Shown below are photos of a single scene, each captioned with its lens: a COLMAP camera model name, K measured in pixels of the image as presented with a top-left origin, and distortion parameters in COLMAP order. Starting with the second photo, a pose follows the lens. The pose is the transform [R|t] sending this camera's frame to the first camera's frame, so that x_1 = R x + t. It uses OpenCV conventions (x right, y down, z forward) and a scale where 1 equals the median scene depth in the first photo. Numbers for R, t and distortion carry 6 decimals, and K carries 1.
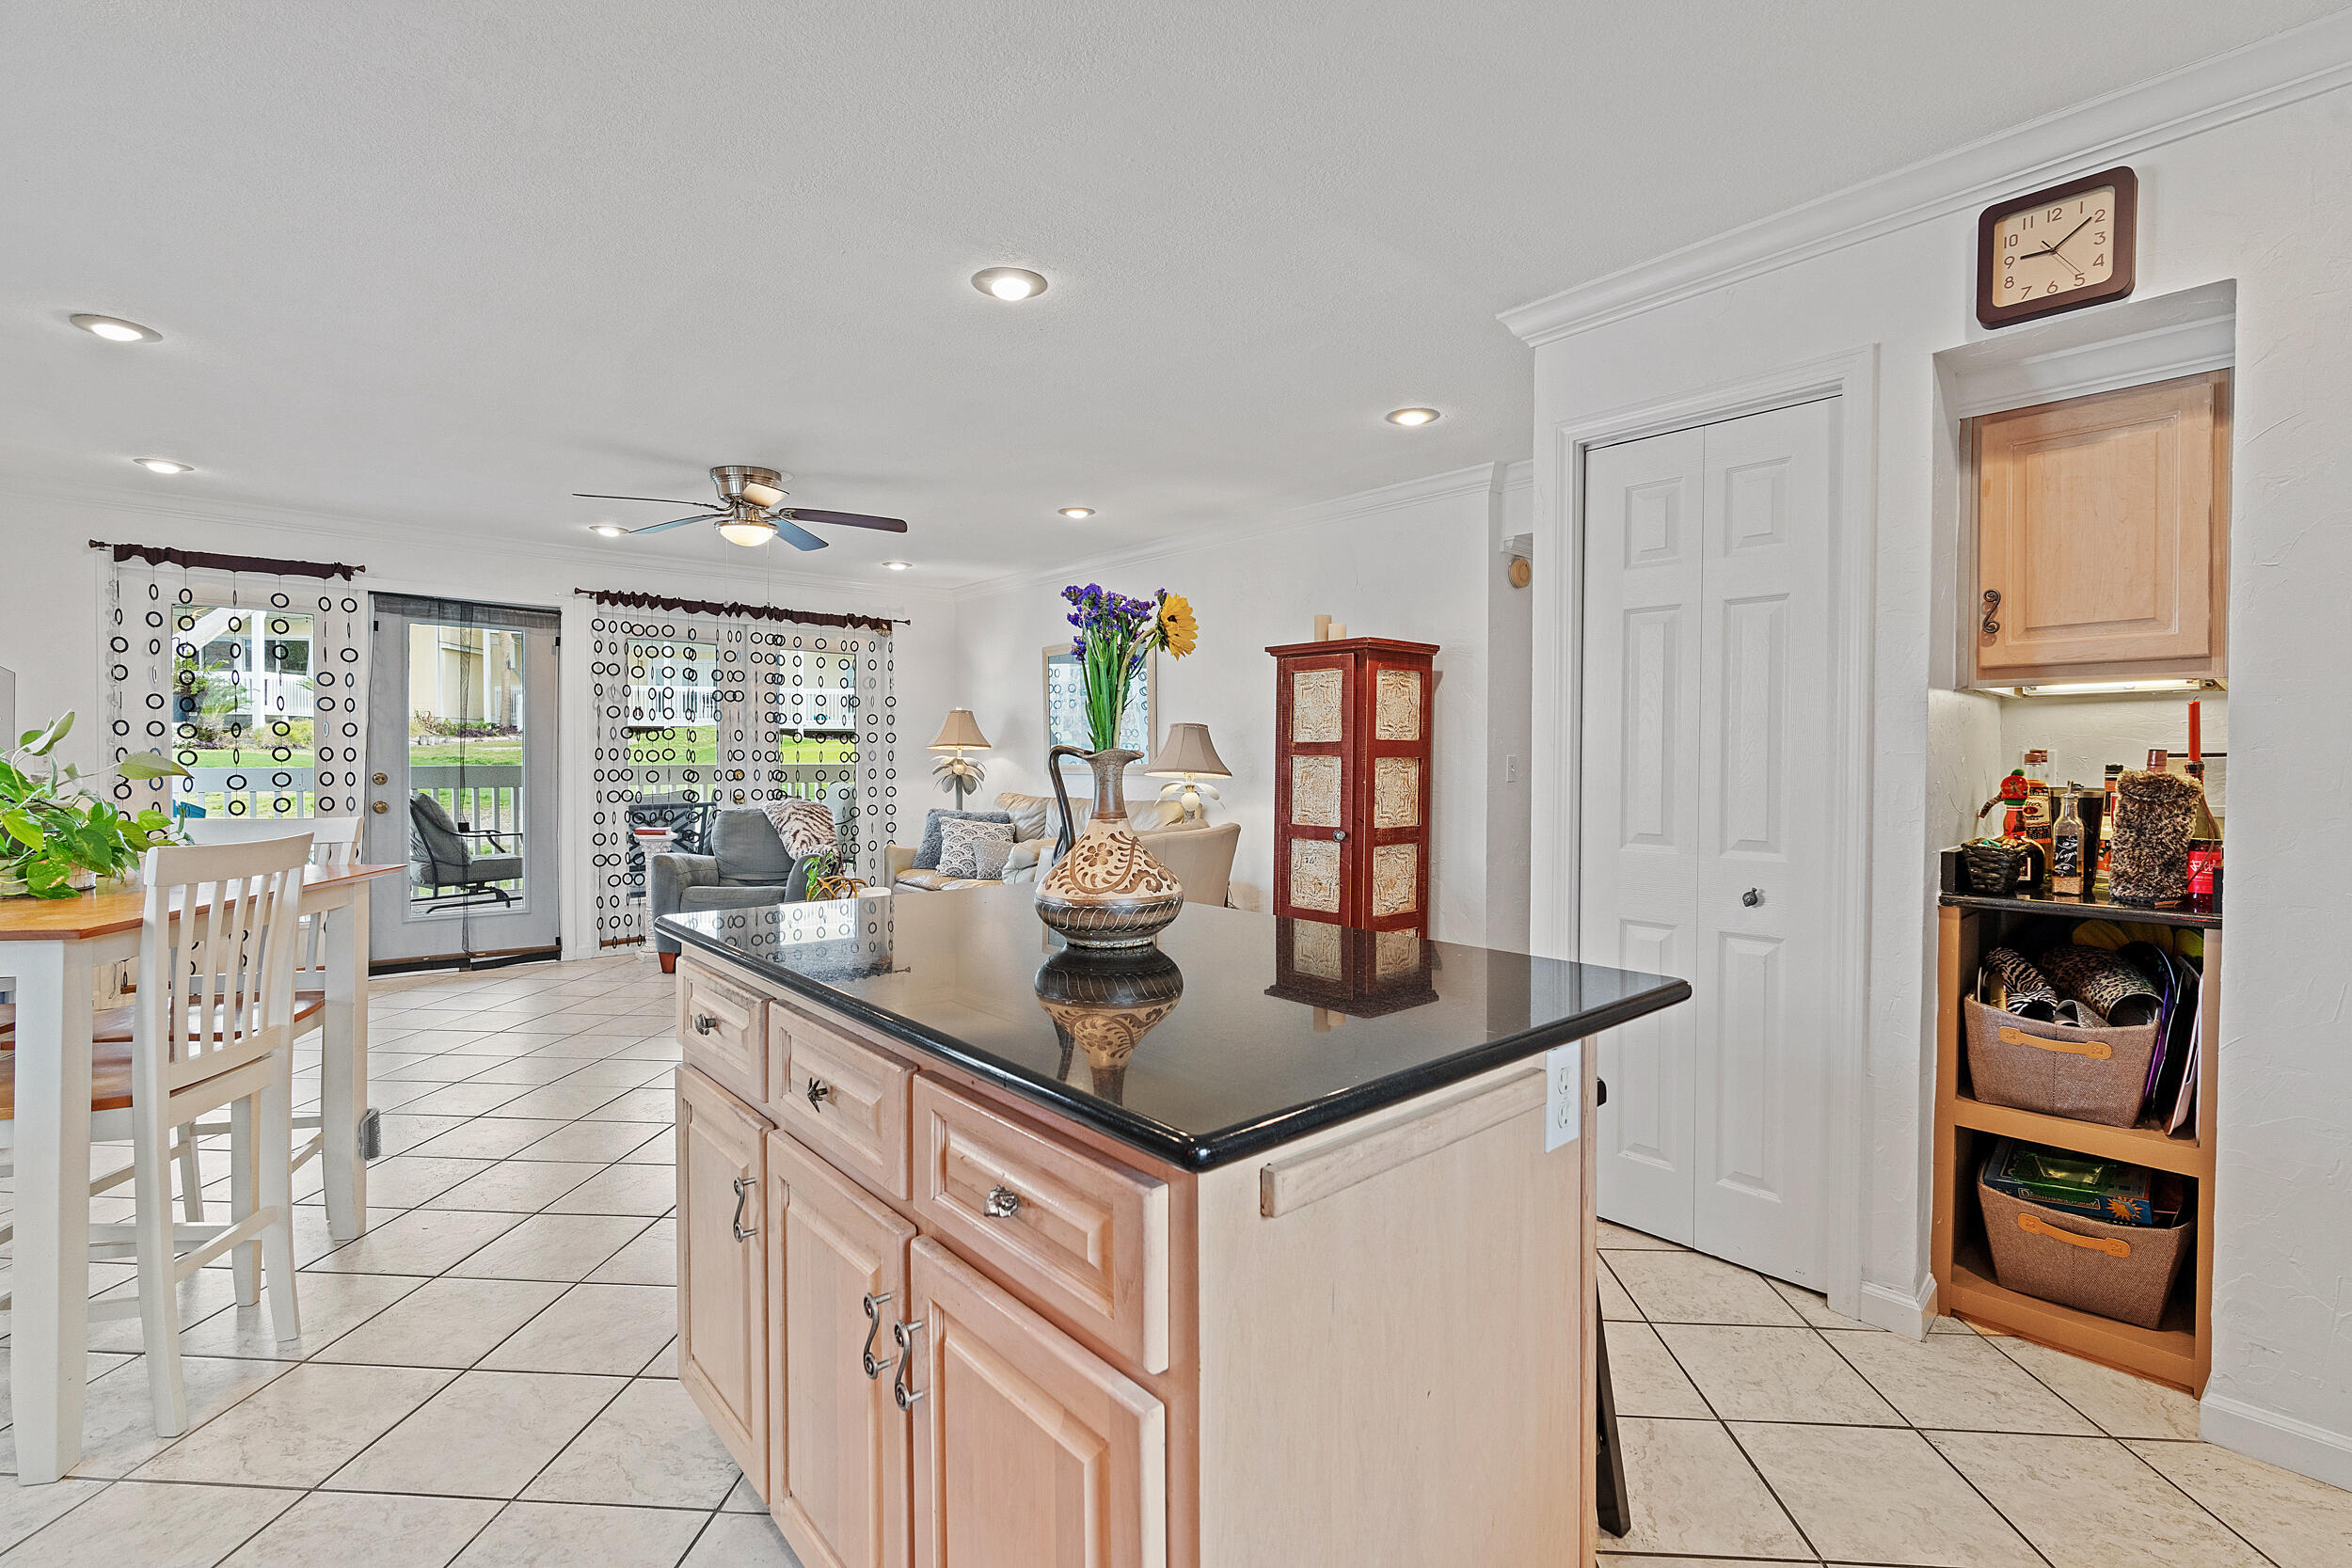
lens RADIAL K [[1083.5, 0, 1146.2], [0, 1083.5, 775.1], [0, 0, 1]] dist [-0.002470, 0.005652]
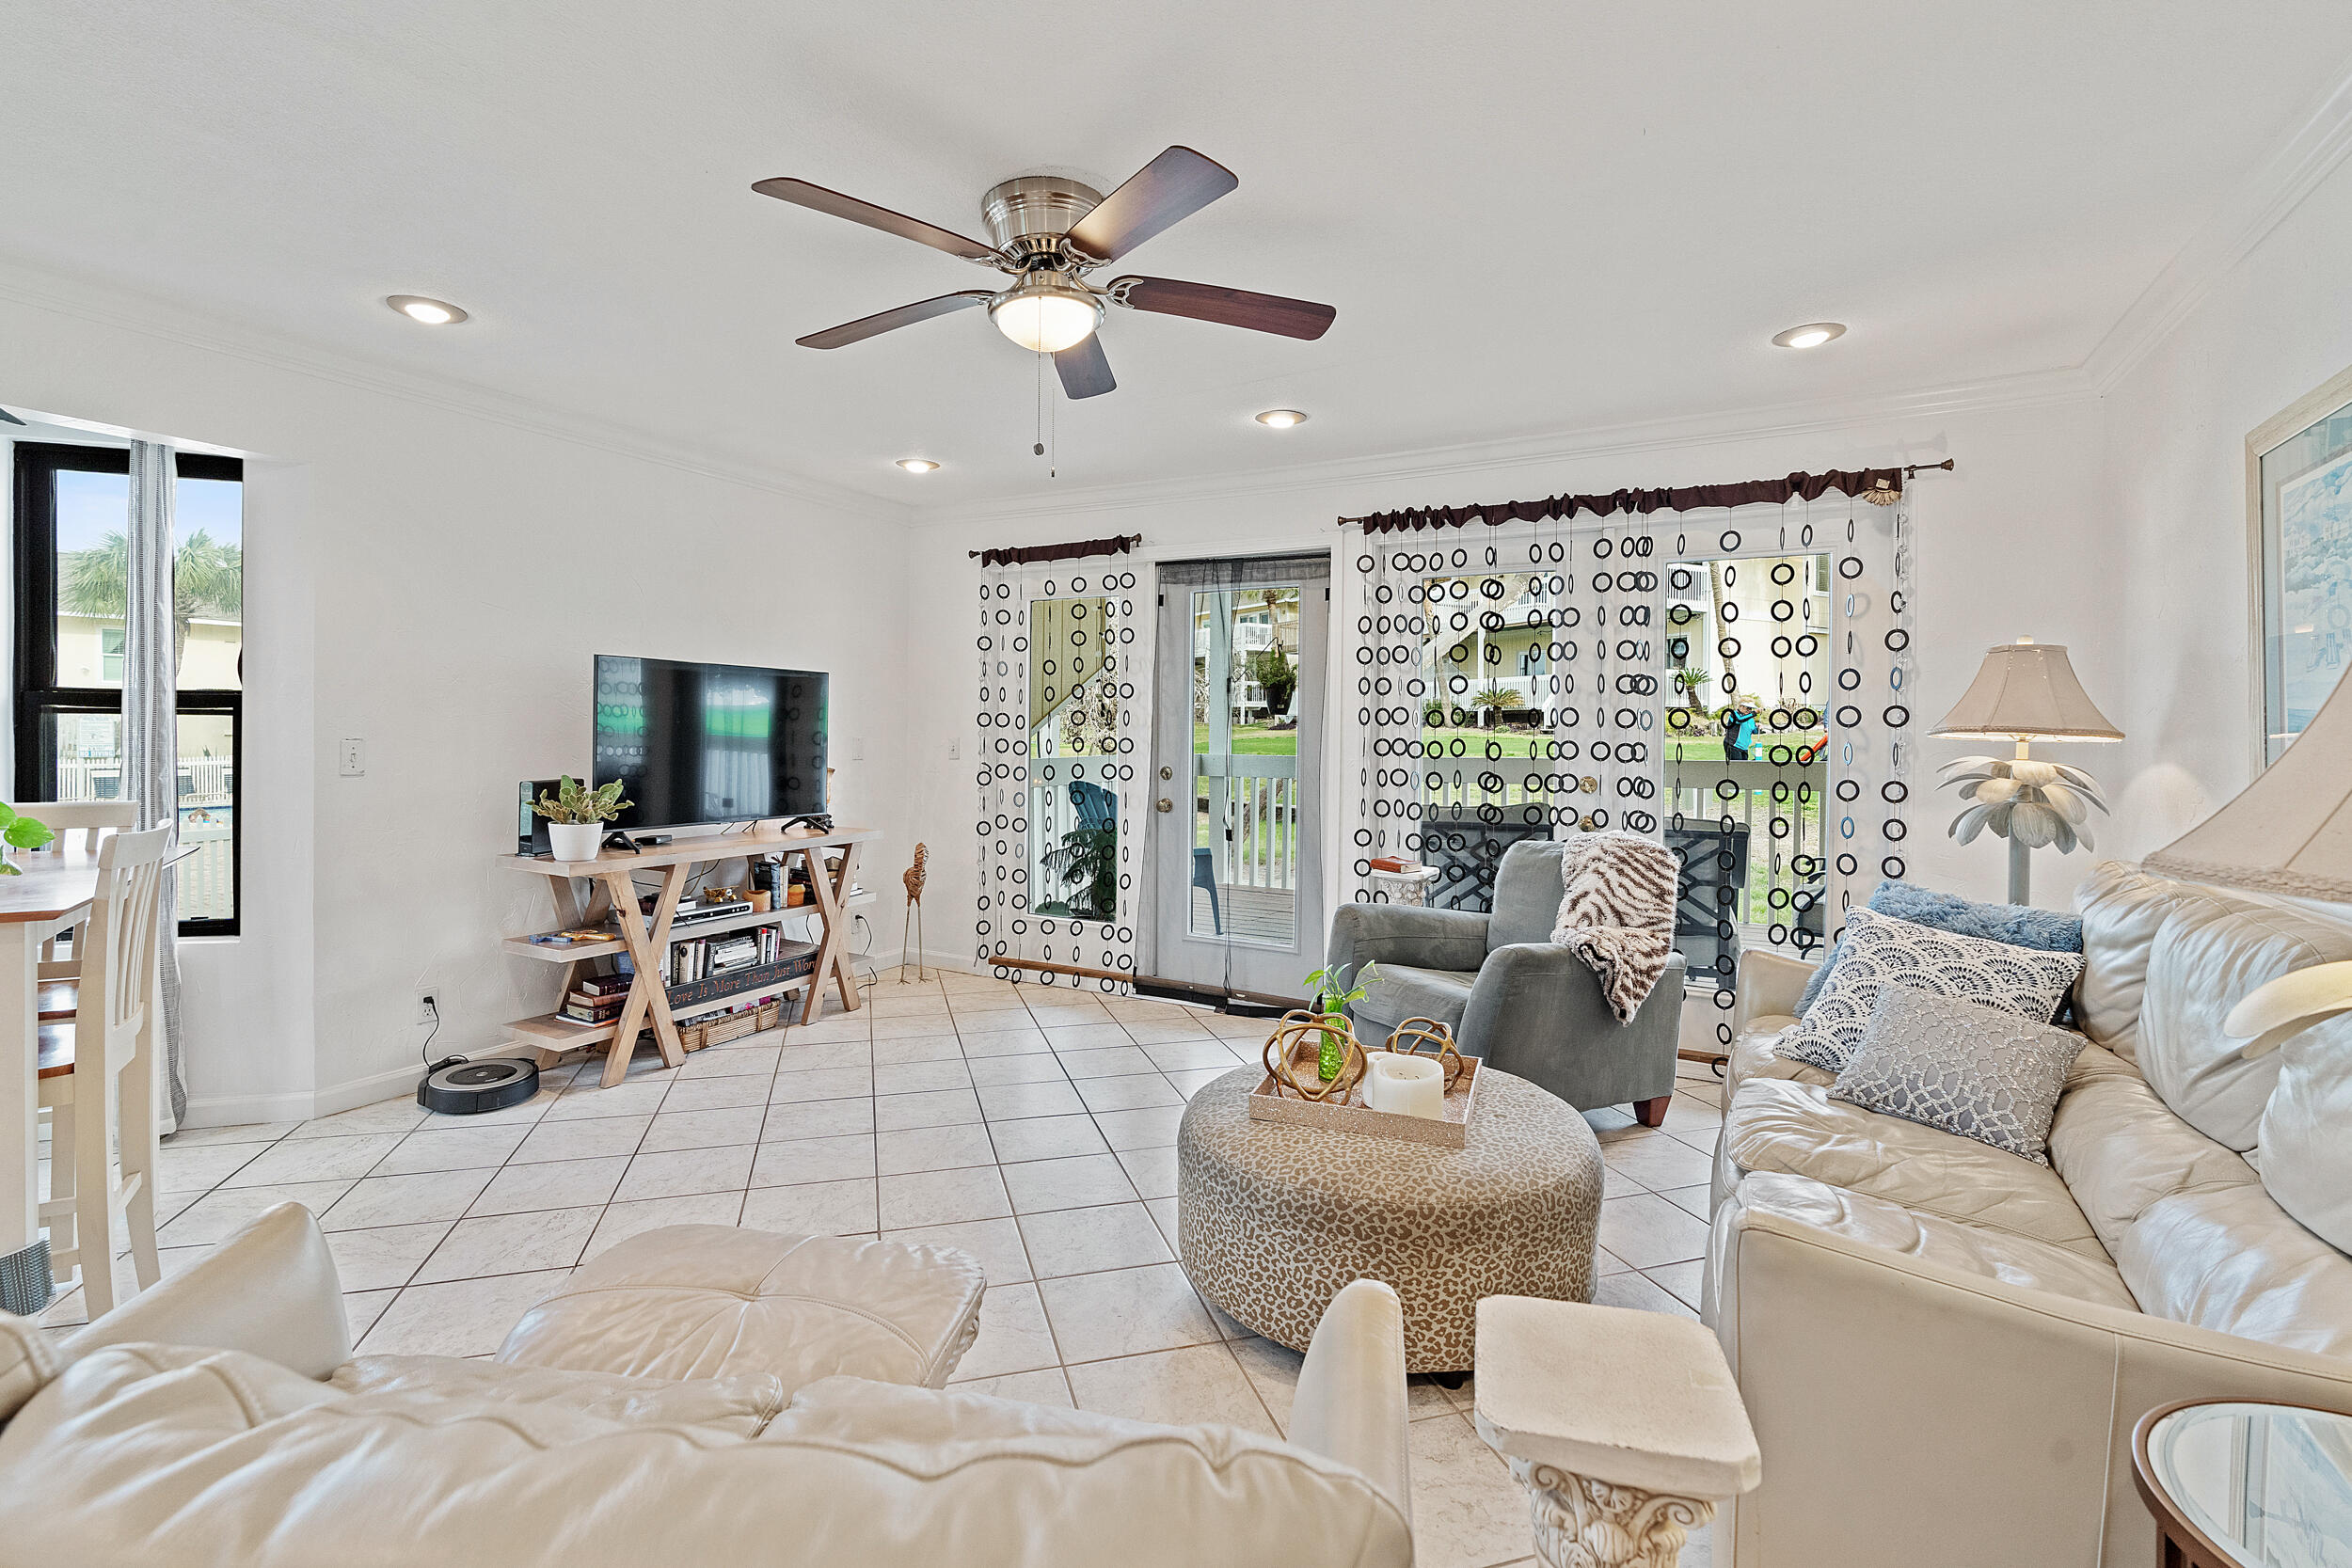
lens RADIAL K [[1030.8, 0, 1222.5], [0, 1030.8, 755.8], [0, 0, 1]] dist [-0.009987, -0.000011]
pose [[0.382710, 0.016598, -0.923719, 0.094592], [-0.021452, 0.999729, 0.009076, -0.020757], [0.923620, 0.016342, 0.382962, 0.774393]]
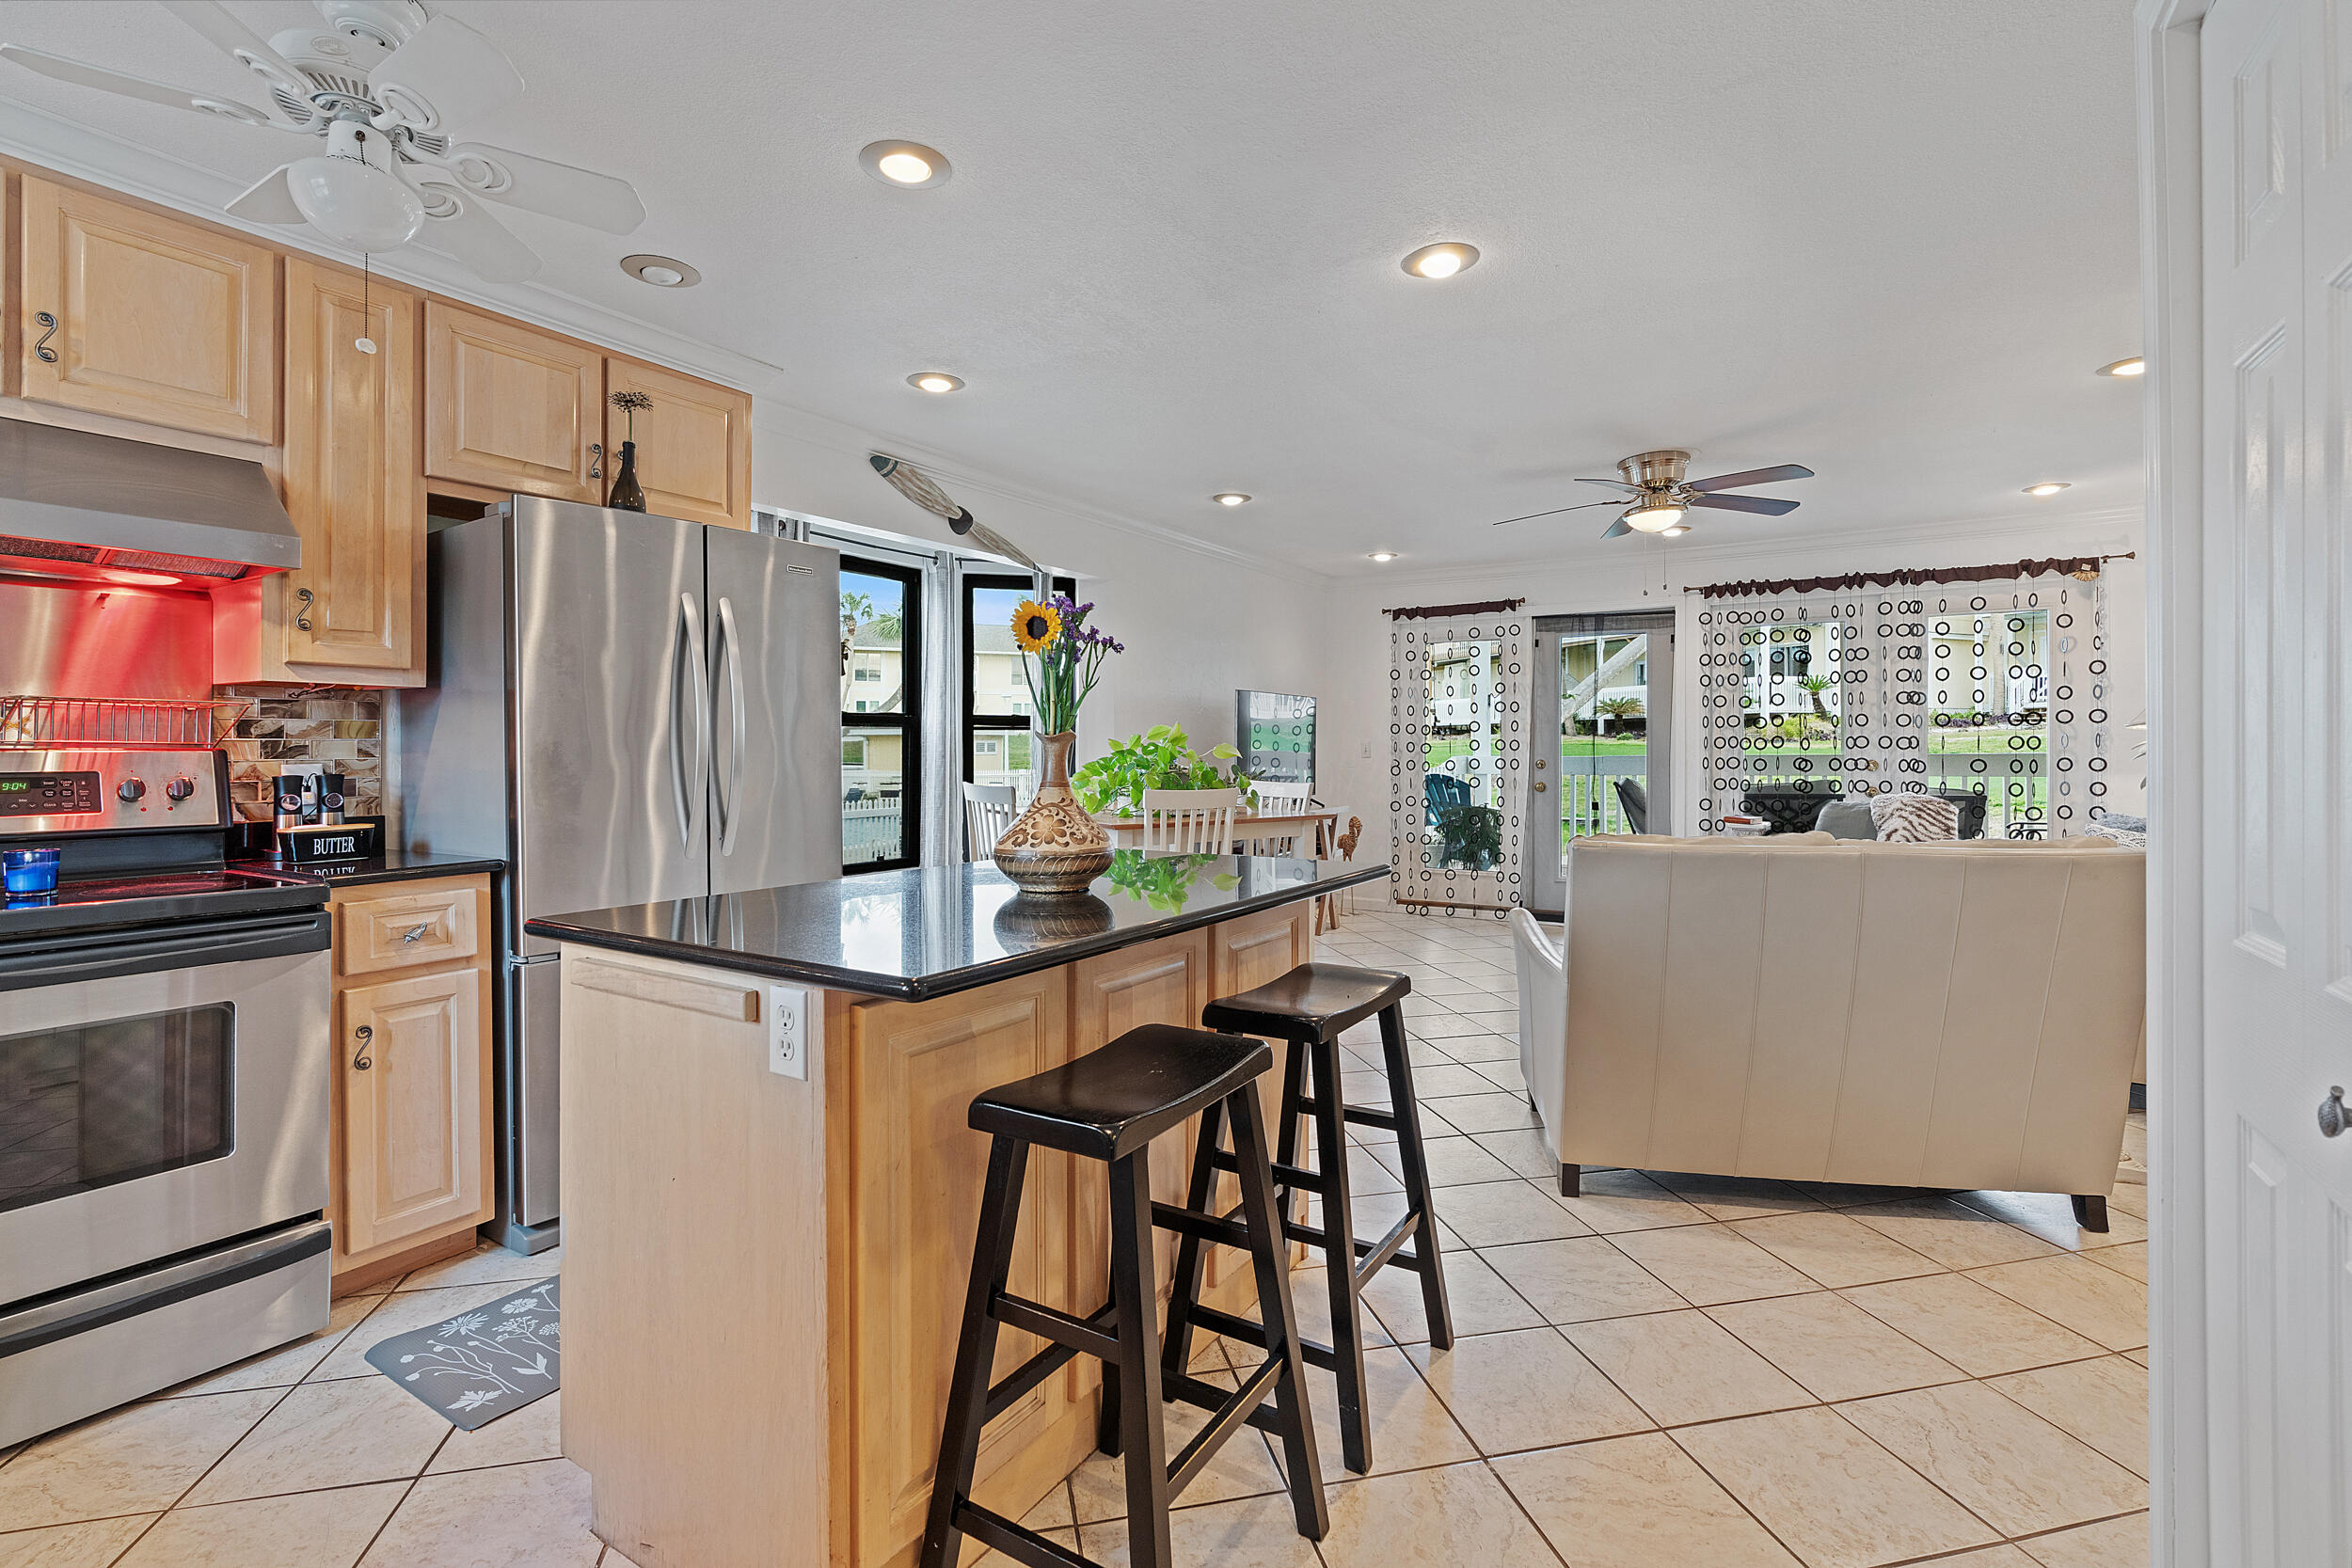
lens RADIAL K [[1065.7, 0, 1216.6], [0, 1065.7, 761.4], [0, 0, 1]] dist [-0.001916, -0.000190]
pose [[0.304221, 0.004427, -0.952591, 0.383709], [-0.009618, 0.999953, 0.001575, 0.001783], [0.952553, 0.008683, 0.304249, 0.285421]]
